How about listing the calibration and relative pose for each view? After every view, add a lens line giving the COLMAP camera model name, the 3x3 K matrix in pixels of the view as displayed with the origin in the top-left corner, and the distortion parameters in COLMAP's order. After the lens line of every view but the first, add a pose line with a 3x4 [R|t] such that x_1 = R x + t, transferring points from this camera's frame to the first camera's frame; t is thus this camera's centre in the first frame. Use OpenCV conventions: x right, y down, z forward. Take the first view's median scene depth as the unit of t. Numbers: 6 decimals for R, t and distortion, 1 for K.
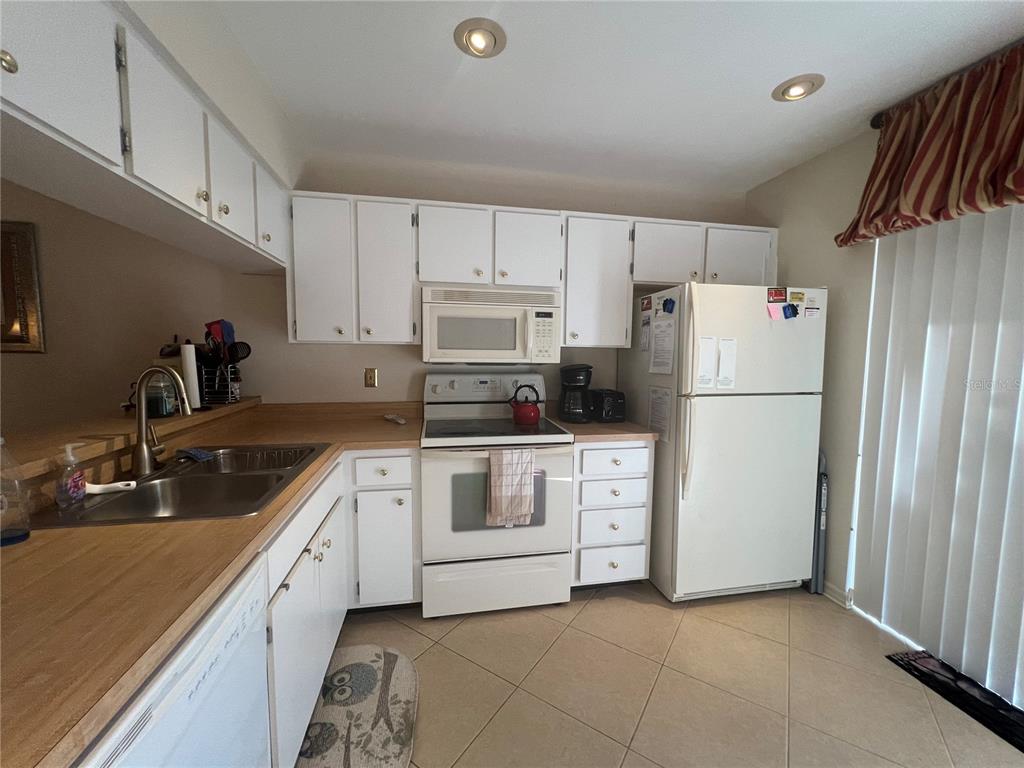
lens RADIAL K [[410.1, 0, 514.6], [0, 410.1, 384.2], [0, 0, 1]] dist [-0.002393, 0.000310]
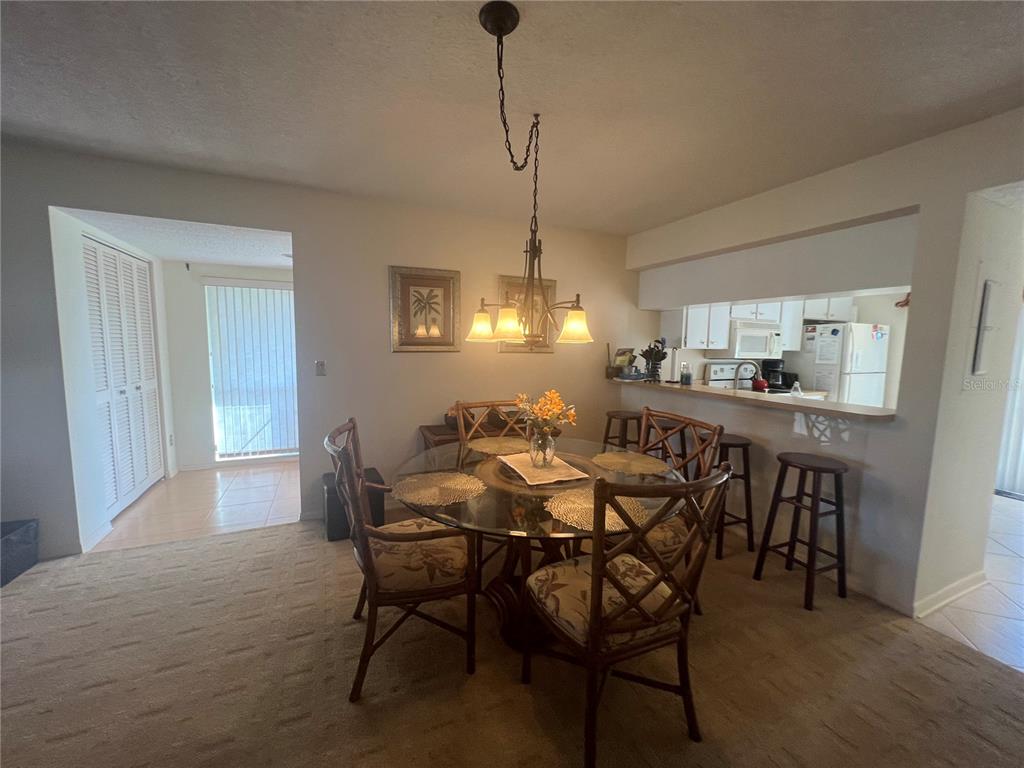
lens RADIAL K [[410.1, 0, 518.5], [0, 410.1, 386.0], [0, 0, 1]] dist [-0.002393, 0.000310]
pose [[0.973655, -0.015948, 0.227468, -1.570247], [0.011299, 0.999700, 0.021727, 0.024411], [-0.227747, -0.018585, 0.973543, -0.653388]]
